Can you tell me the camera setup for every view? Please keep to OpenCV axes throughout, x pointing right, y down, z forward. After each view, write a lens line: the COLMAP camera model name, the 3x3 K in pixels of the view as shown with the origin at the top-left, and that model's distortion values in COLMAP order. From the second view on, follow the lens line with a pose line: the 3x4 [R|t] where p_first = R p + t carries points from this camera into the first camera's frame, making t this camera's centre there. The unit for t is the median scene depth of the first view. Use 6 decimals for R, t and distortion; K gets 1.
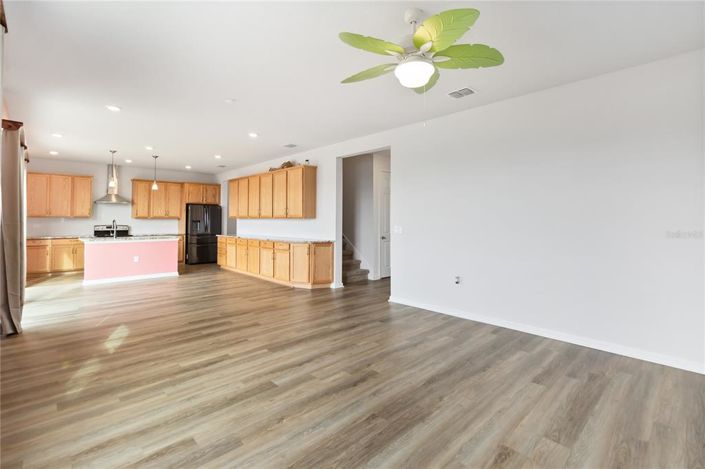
lens RADIAL K [[327.1, 0, 356.2], [0, 327.1, 211.8], [0, 0, 1]] dist [0.001142, 0.000895]
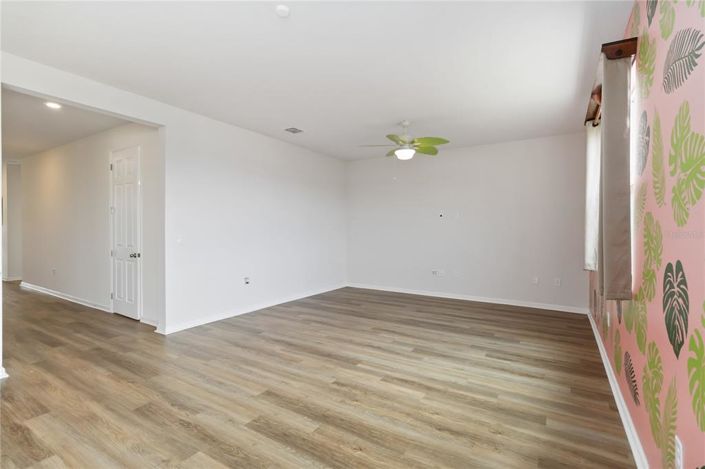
lens RADIAL K [[327.1, 0, 355.2], [0, 327.1, 232.7], [0, 0, 1]] dist [0.001142, 0.000895]
pose [[-0.251559, -0.007933, 0.967809, -1.436014], [-0.035733, 0.999361, -0.001096, 0.050893], [-0.967182, -0.034858, -0.251682, 1.526387]]
